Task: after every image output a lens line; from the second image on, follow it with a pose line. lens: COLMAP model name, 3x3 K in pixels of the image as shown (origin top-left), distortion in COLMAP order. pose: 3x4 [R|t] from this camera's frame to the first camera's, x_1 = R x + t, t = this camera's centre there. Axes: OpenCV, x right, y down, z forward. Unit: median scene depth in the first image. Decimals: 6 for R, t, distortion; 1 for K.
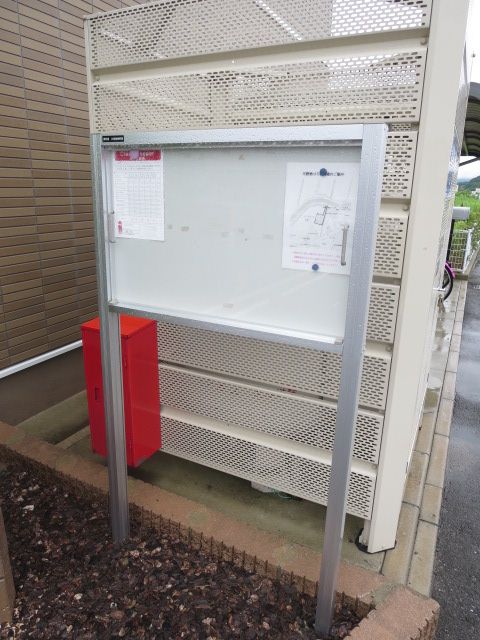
lens RADIAL K [[454.9, 0, 224.2], [0, 454.9, 319.2], [0, 0, 1]] dist [-0.055326, 0.025078]
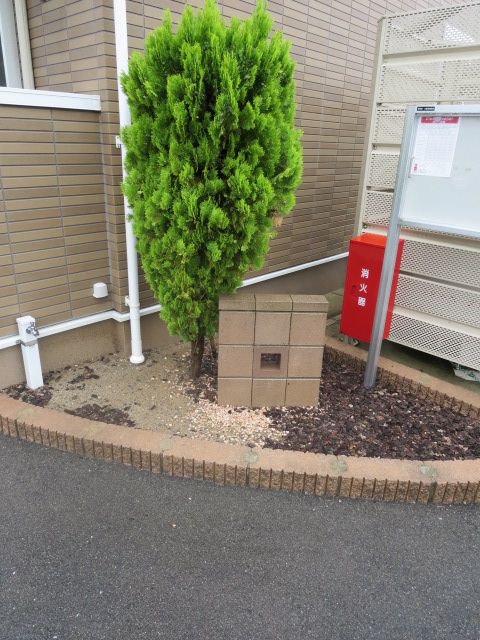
lens RADIAL K [[454.9, 0, 224.2], [0, 454.9, 319.2], [0, 0, 1]] dist [-0.055326, 0.025078]
pose [[0.956112, 0.117185, -0.268547, -0.328507], [-0.094877, 0.990980, 0.094637, 0.191352], [0.277215, -0.065005, 0.958606, -0.572248]]
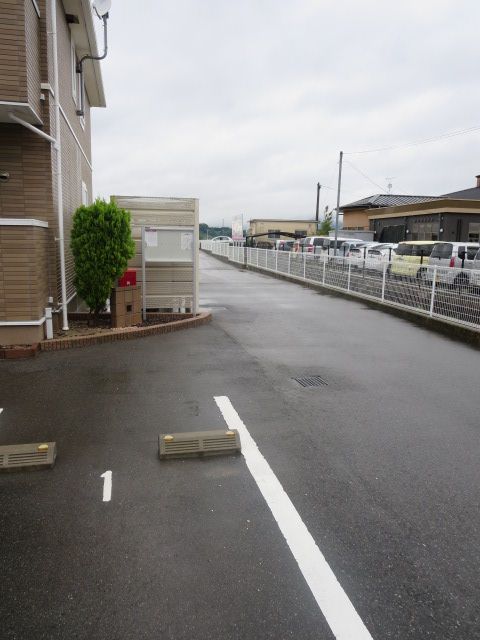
lens RADIAL K [[454.9, 0, 224.2], [0, 454.9, 319.2], [0, 0, 1]] dist [-0.055326, 0.025078]
pose [[0.765838, -0.116521, 0.632388, -2.479285], [0.180293, 0.982908, -0.037233, 0.834393], [-0.617240, 0.142530, 0.773757, -2.890365]]
